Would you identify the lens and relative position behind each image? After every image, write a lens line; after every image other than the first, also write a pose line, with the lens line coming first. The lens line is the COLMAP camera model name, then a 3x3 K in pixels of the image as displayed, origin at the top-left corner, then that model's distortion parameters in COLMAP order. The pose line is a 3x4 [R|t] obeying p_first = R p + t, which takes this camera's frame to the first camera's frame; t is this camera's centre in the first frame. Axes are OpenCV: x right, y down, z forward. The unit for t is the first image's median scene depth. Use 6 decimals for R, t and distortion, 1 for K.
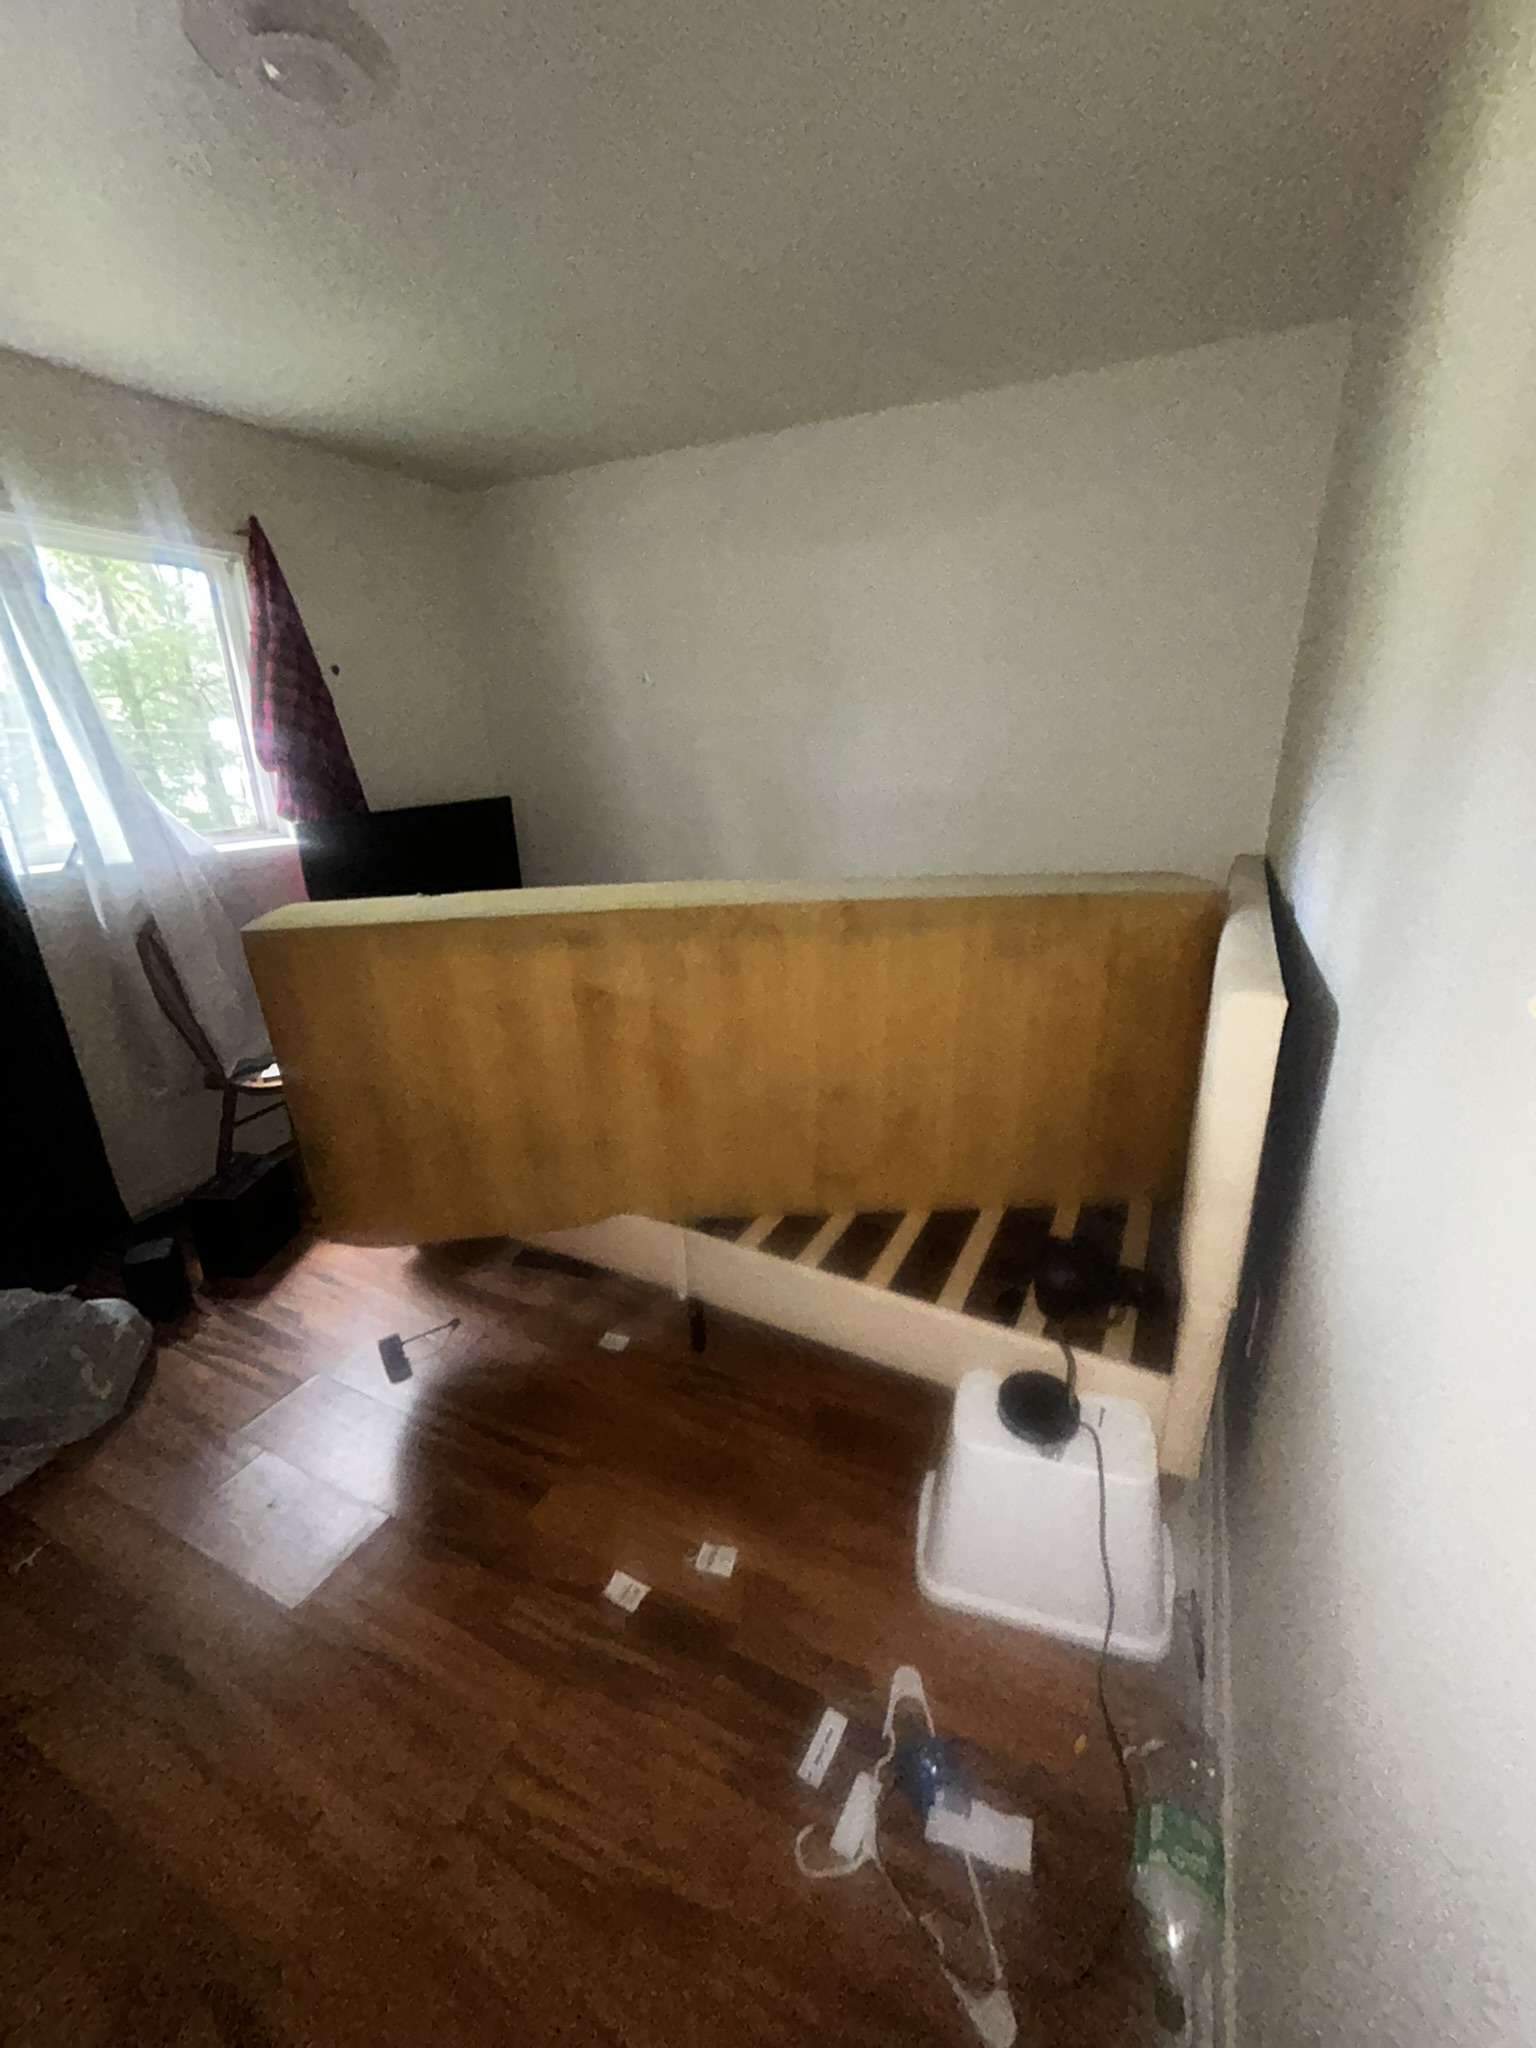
lens RADIAL K [[835.6, 0, 774.2], [0, 835.6, 1024.4], [0, 0, 1]] dist [-0.001159, 0.000395]
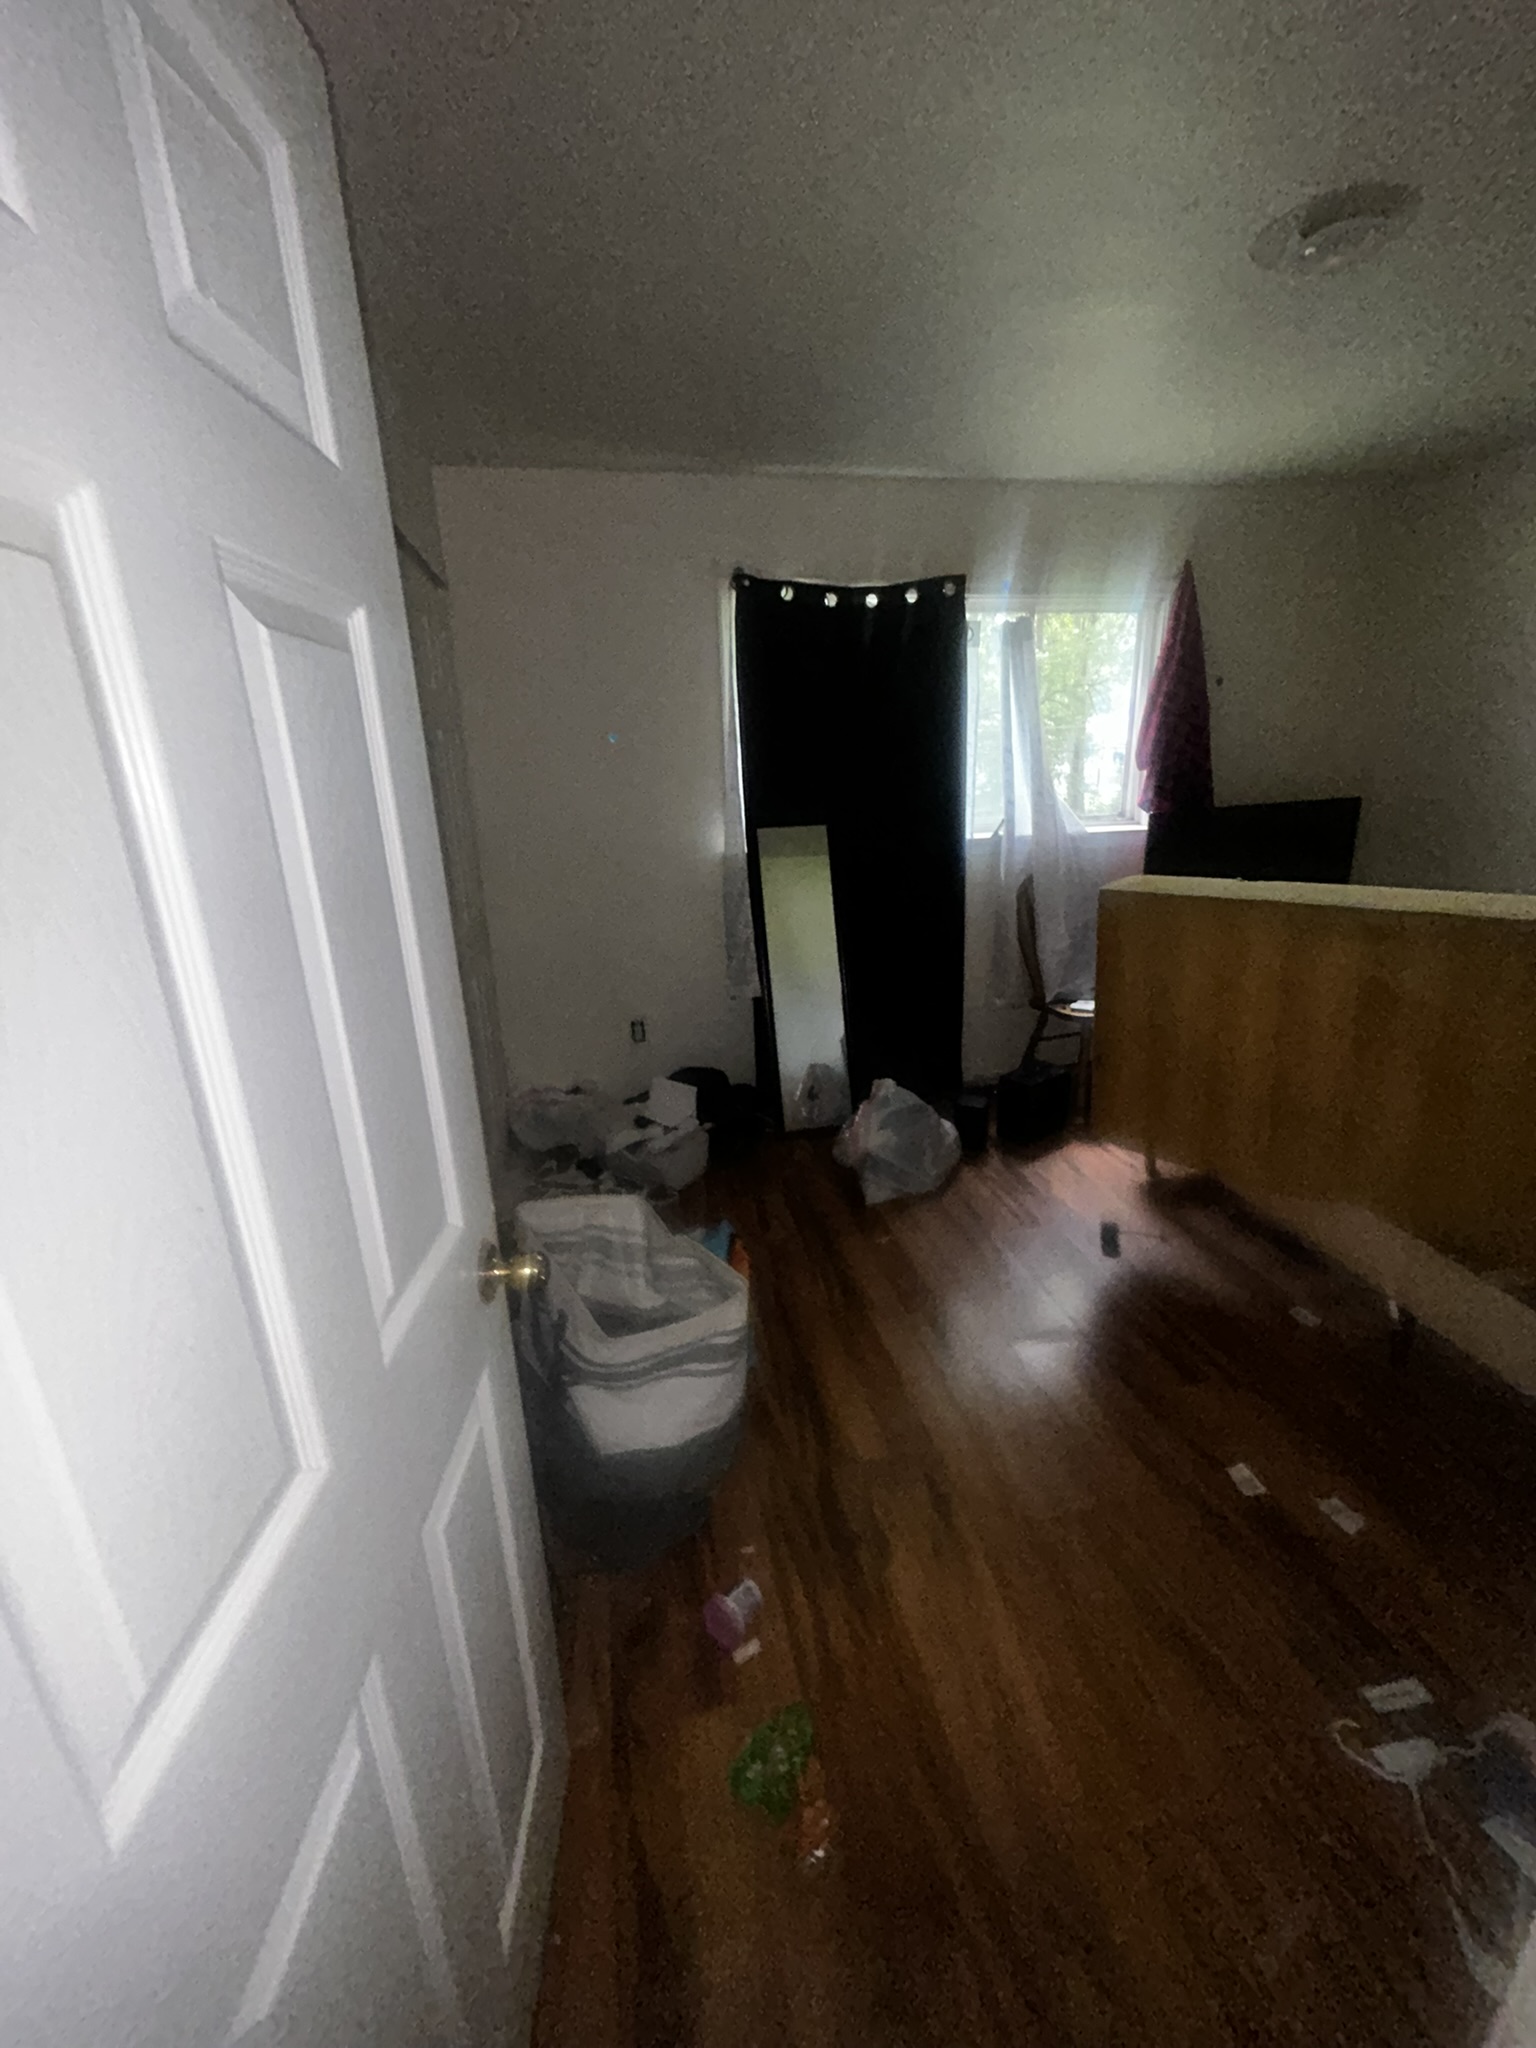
lens RADIAL K [[835.6, 0, 774.2], [0, 835.6, 1024.4], [0, 0, 1]] dist [-0.001159, 0.000395]
pose [[0.618656, 0.238807, -0.748489, 0.087353], [-0.230896, 0.965879, 0.117322, 0.047618], [0.750967, 0.100241, 0.652687, -0.209633]]
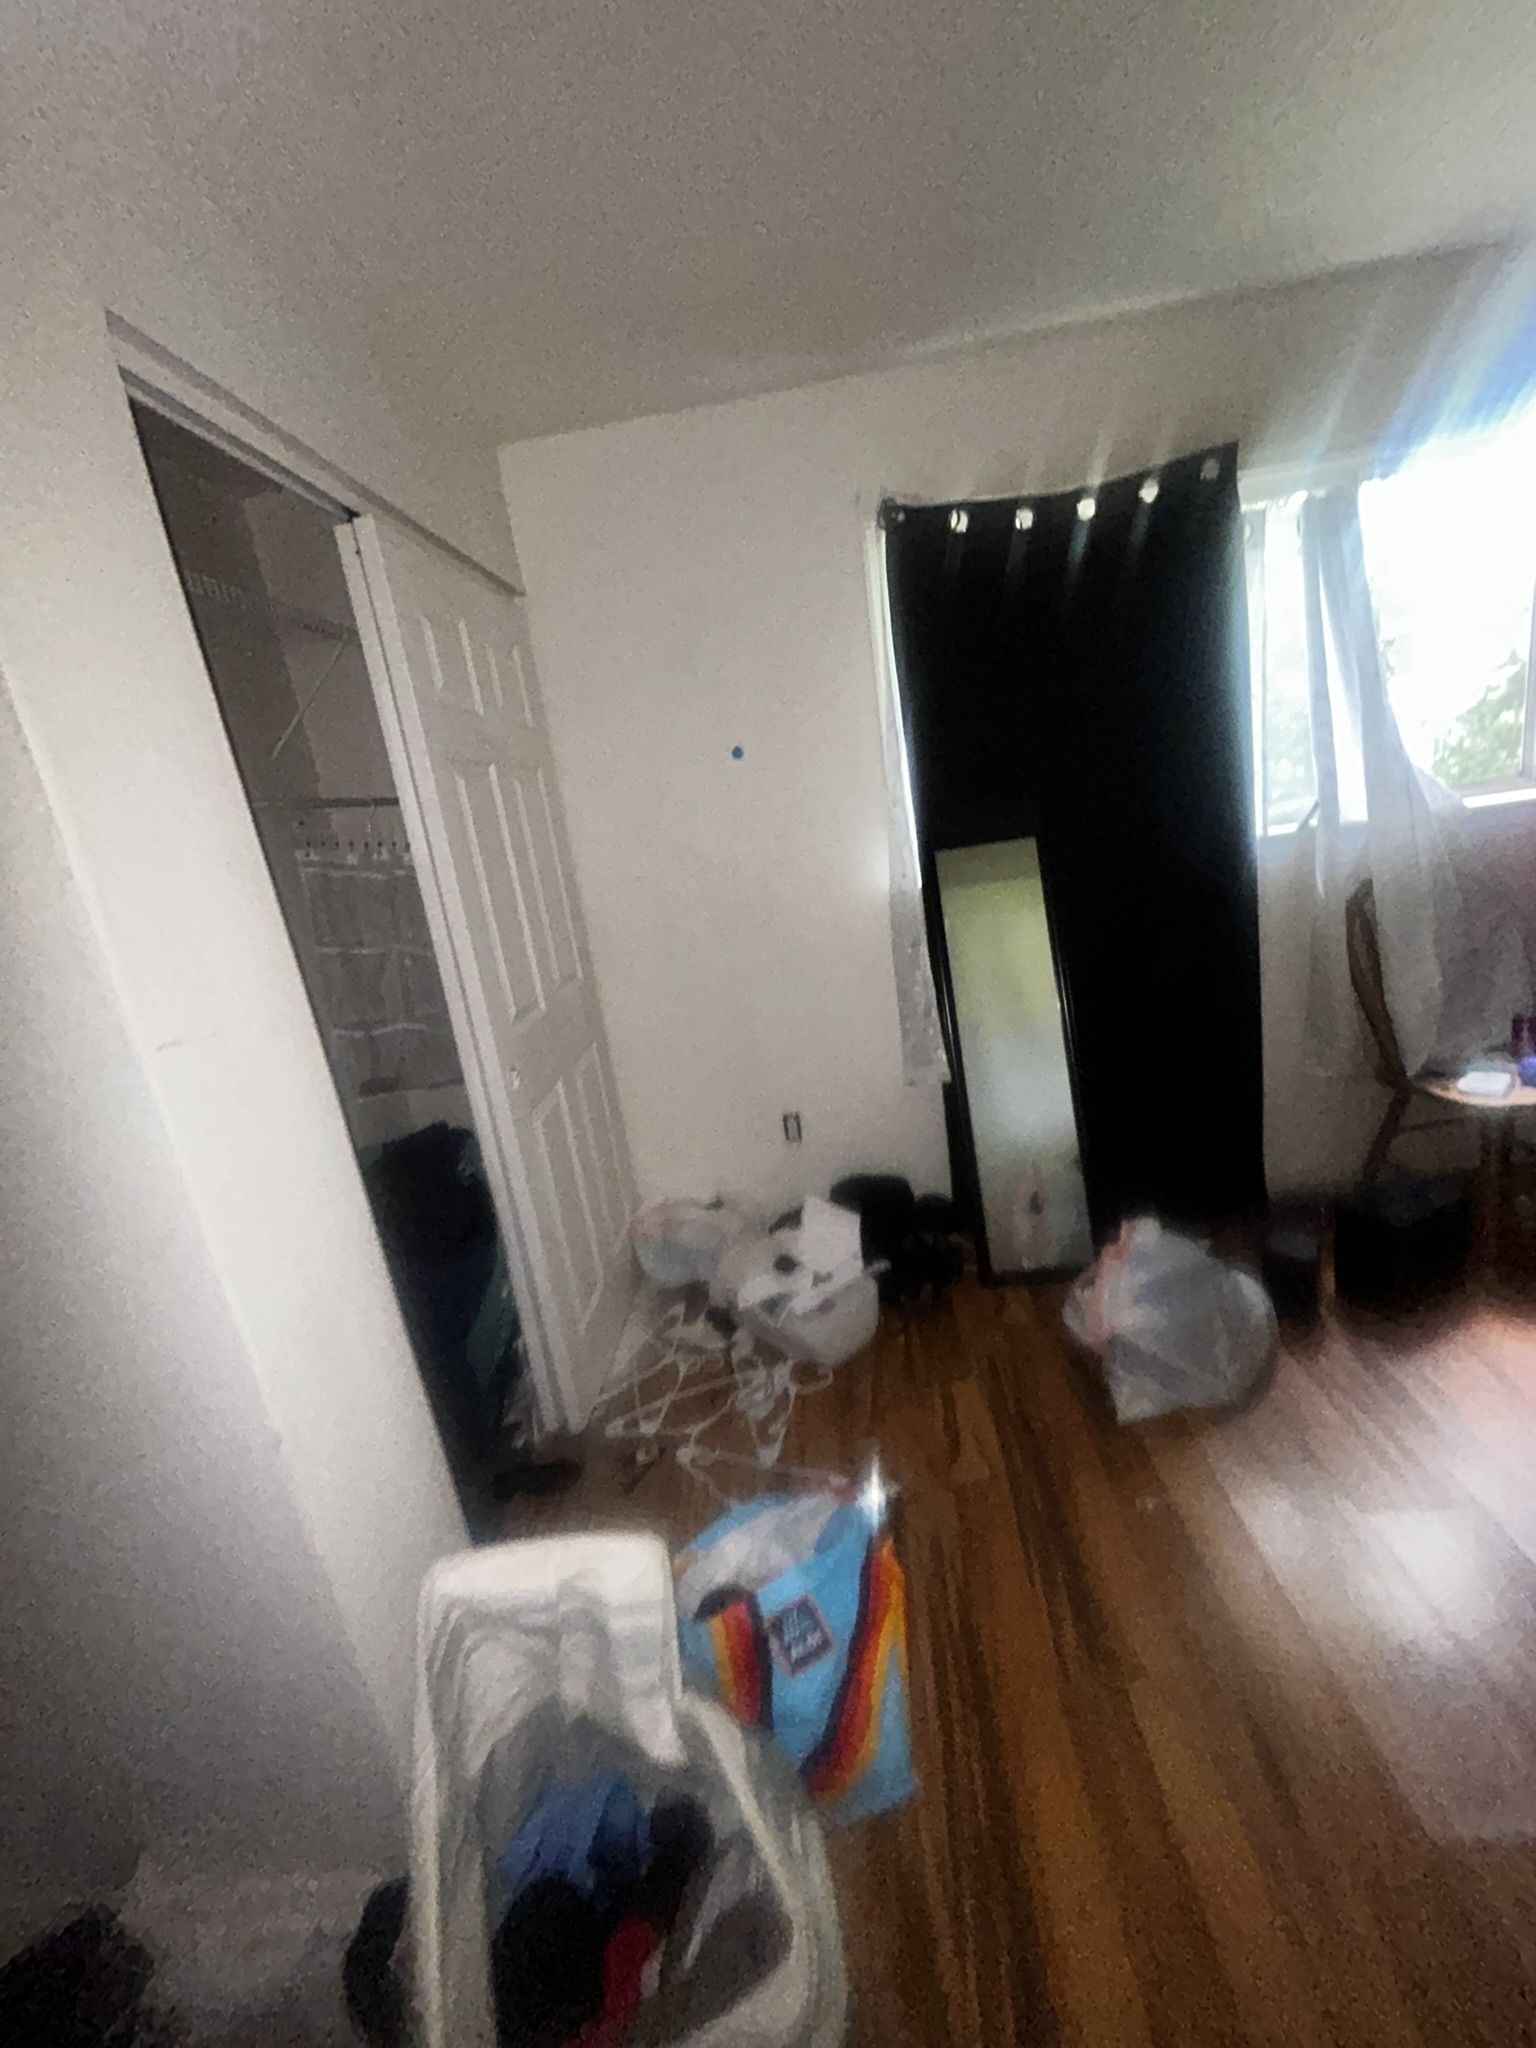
lens RADIAL K [[831.7, 0, 777.9], [0, 831.7, 1018.8], [0, 0, 1]] dist [0.001086, 0.000233]
pose [[0.389077, 0.193871, -0.900574, -0.174242], [-0.158353, 0.977127, 0.141937, -0.013081], [0.907493, 0.087384, 0.410878, 0.072398]]
